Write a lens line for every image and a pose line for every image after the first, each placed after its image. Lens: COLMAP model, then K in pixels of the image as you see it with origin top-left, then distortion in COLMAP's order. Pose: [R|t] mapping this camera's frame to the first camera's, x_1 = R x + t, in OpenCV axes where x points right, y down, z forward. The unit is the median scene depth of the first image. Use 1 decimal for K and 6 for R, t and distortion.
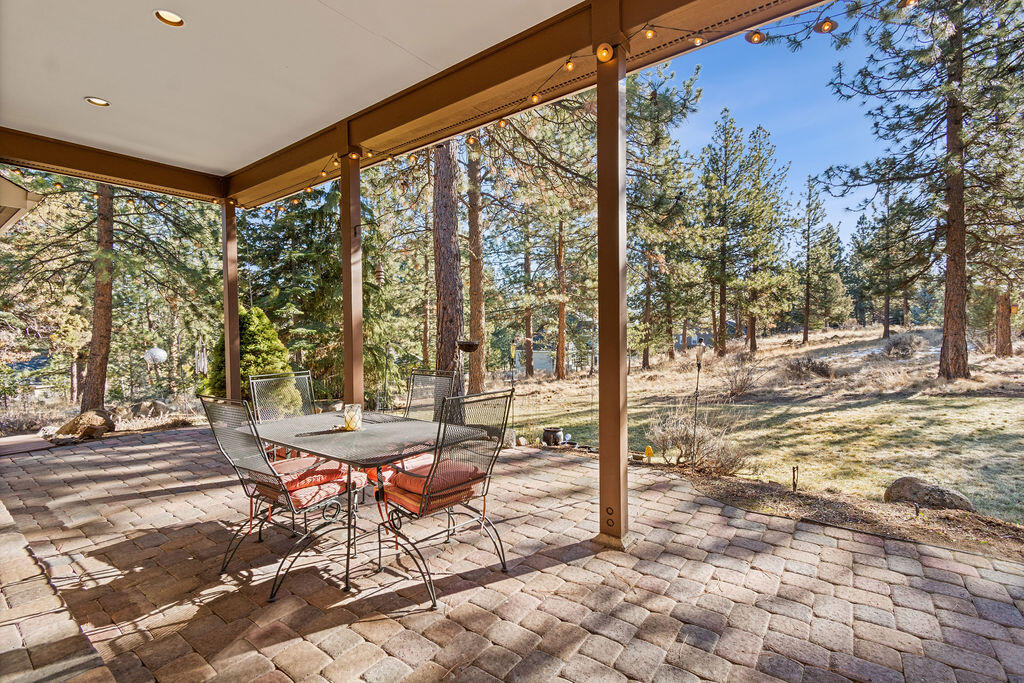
lens RADIAL K [[448.6, 0, 518.4], [0, 448.6, 347.9], [0, 0, 1]] dist [0.003250, 0.000338]
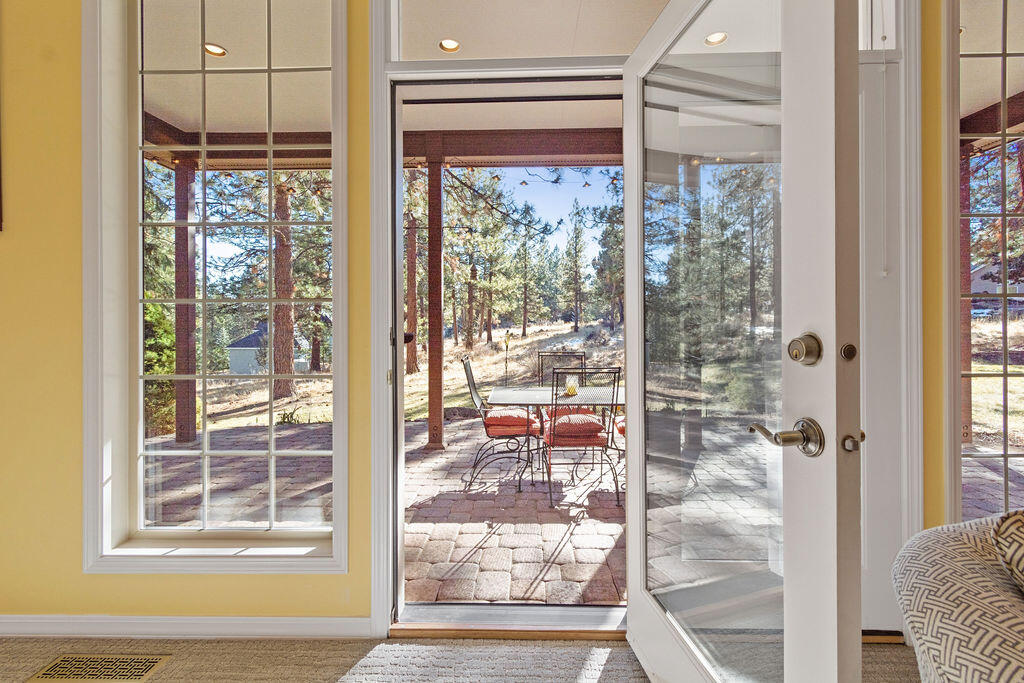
lens RADIAL K [[448.6, 0, 515.6], [0, 448.6, 335.9], [0, 0, 1]] dist [0.003250, 0.000338]
pose [[0.823645, -0.009248, 0.567030, -1.160376], [0.017597, 0.999802, -0.009253, 0.014742], [-0.566832, 0.017599, 0.823645, -0.011147]]
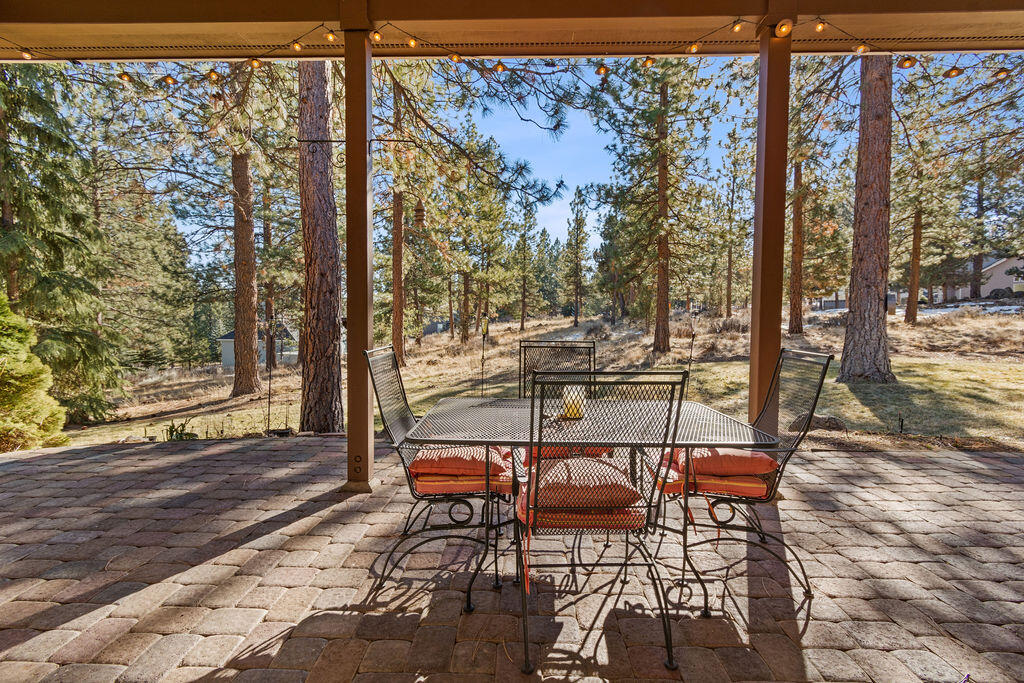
lens RADIAL K [[448.6, 0, 514.9], [0, 448.6, 346.1], [0, 0, 1]] dist [0.003250, 0.000338]
pose [[0.824038, -0.019934, 0.566184, -0.791313], [0.007303, 0.999672, 0.024567, 0.041900], [-0.566488, -0.016110, 0.823913, 0.411916]]
